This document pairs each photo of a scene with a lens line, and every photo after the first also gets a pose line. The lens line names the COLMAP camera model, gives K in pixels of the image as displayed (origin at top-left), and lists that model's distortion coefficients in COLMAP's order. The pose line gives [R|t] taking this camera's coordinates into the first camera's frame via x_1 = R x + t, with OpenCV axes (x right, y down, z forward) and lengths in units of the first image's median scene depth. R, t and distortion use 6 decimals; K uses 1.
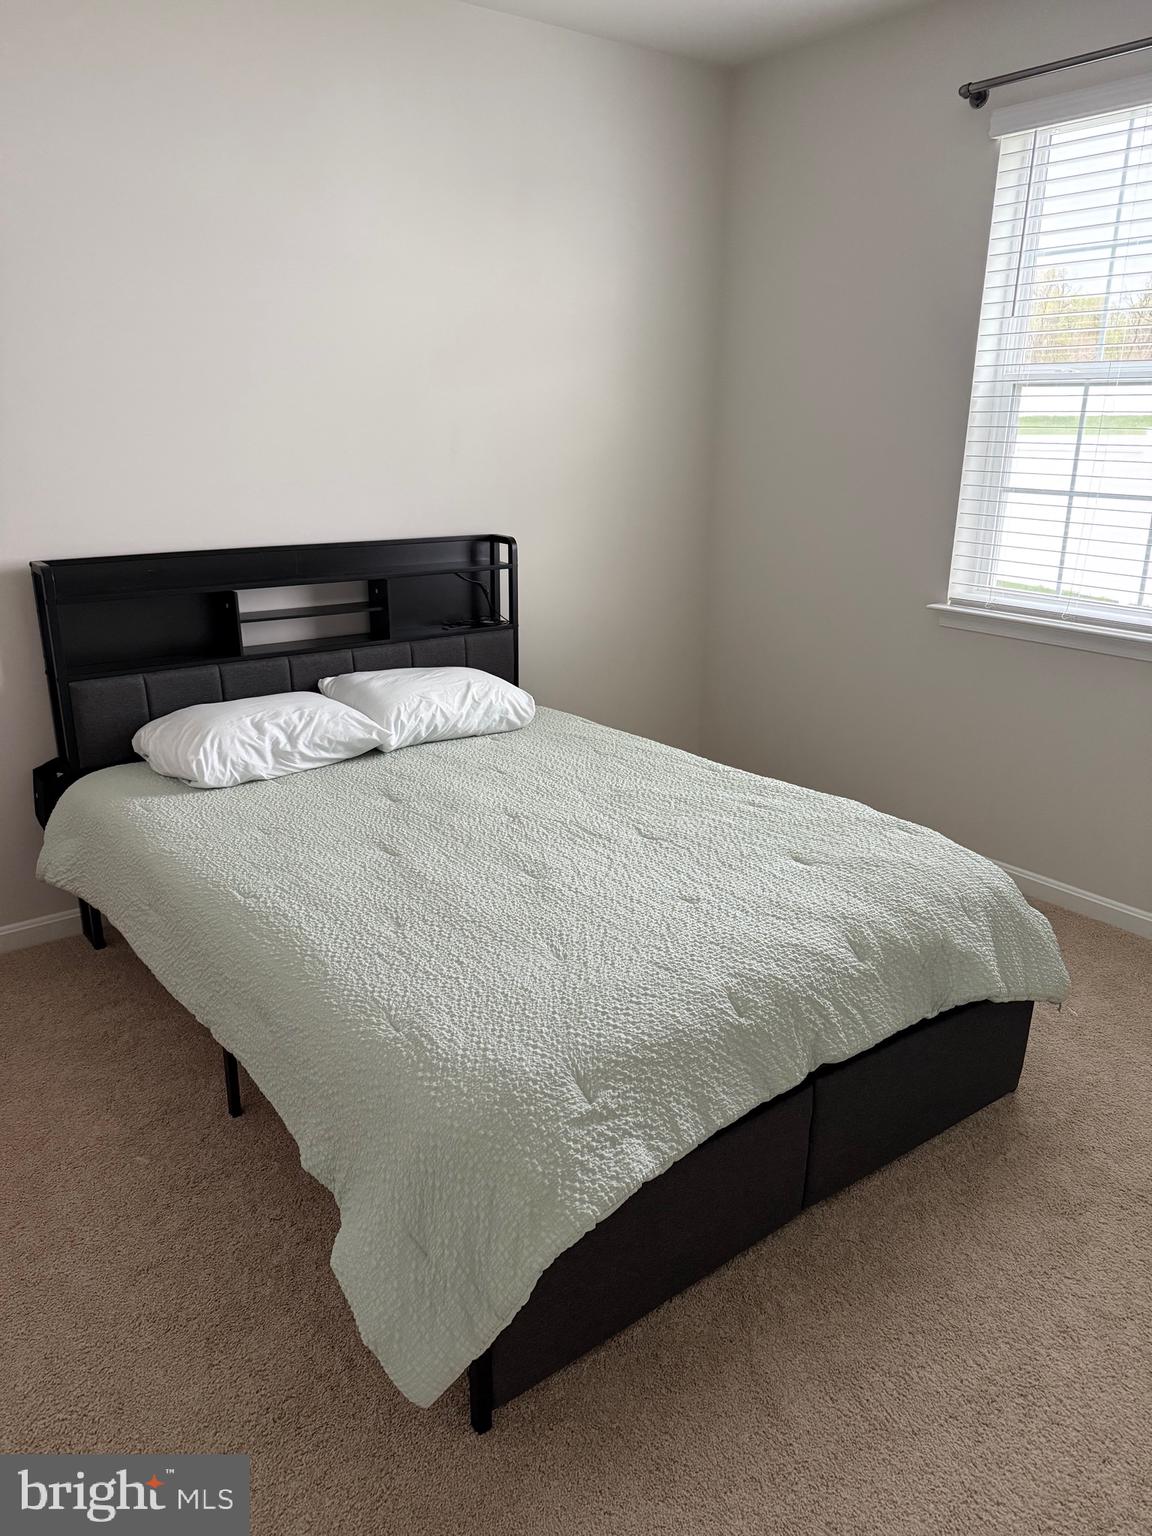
lens RADIAL K [[1077.8, 0, 585.5], [0, 1077.8, 770.2], [0, 0, 1]] dist [0.053890, -0.056153]
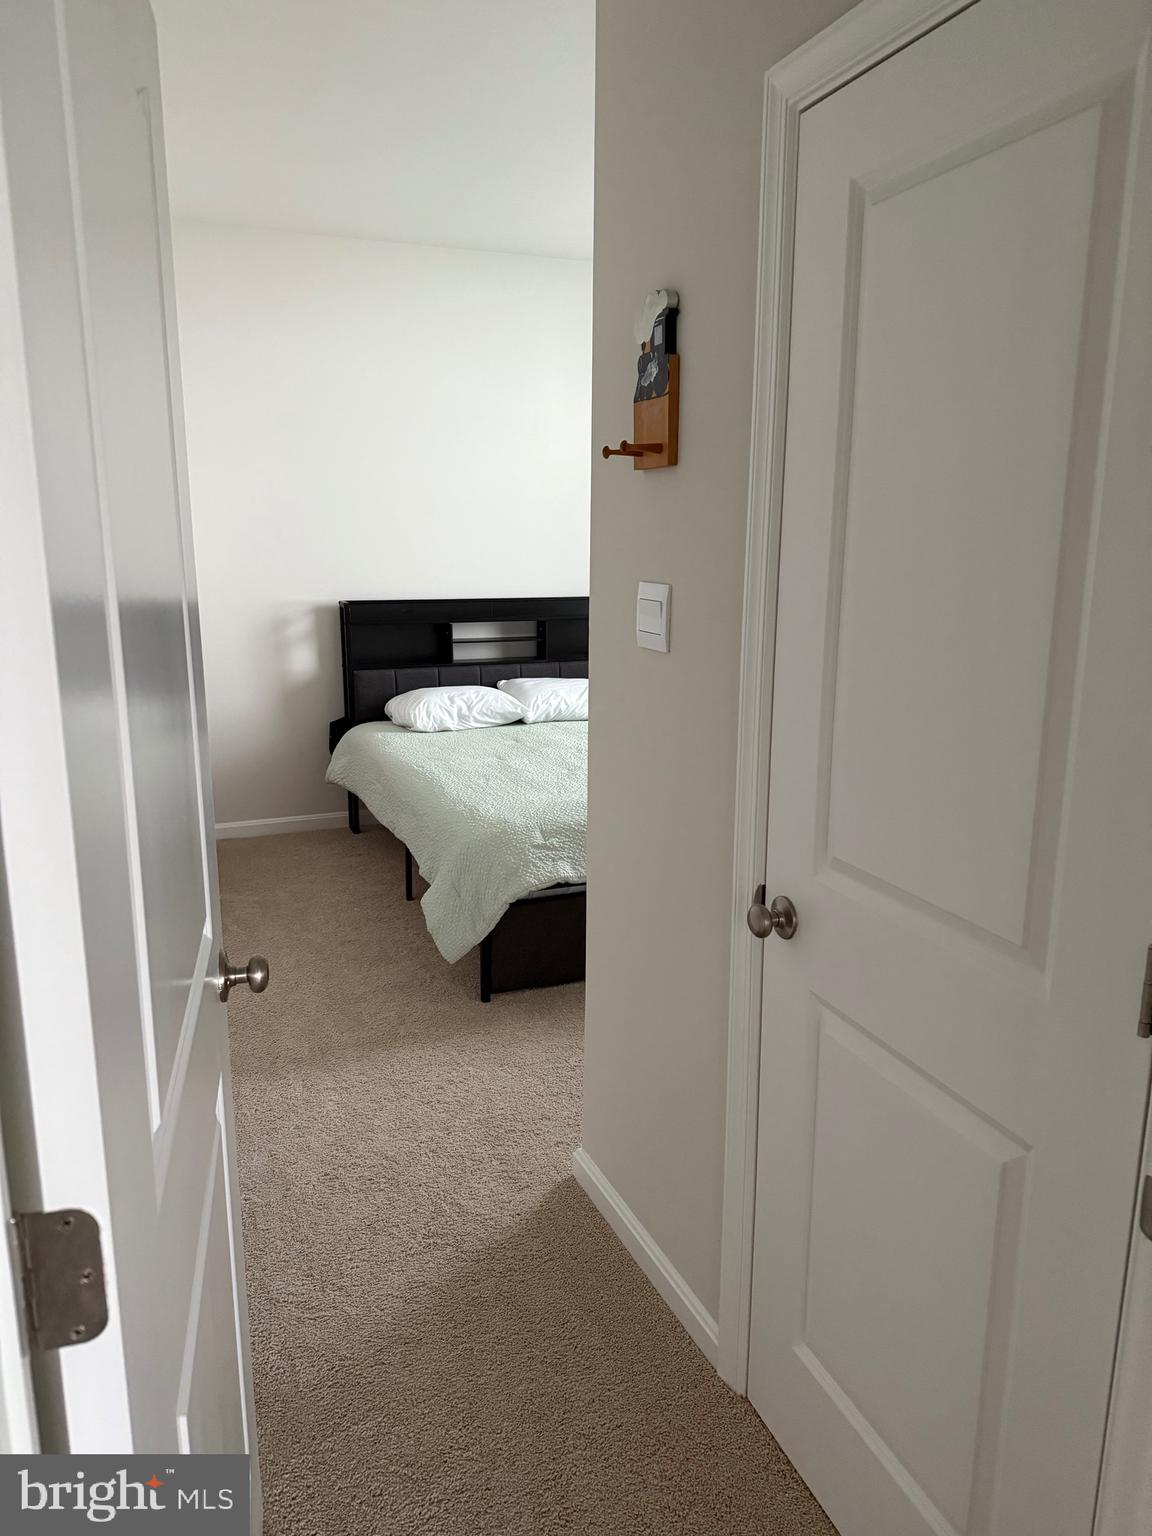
lens RADIAL K [[1077.8, 0, 574.9], [0, 1077.8, 766.1], [0, 0, 1]] dist [0.053890, -0.056153]
pose [[0.961231, 0.058037, -0.269566, 0.333658], [-0.082996, 0.993160, -0.082124, 0.180587], [0.262956, 0.101313, 0.959474, -0.538431]]
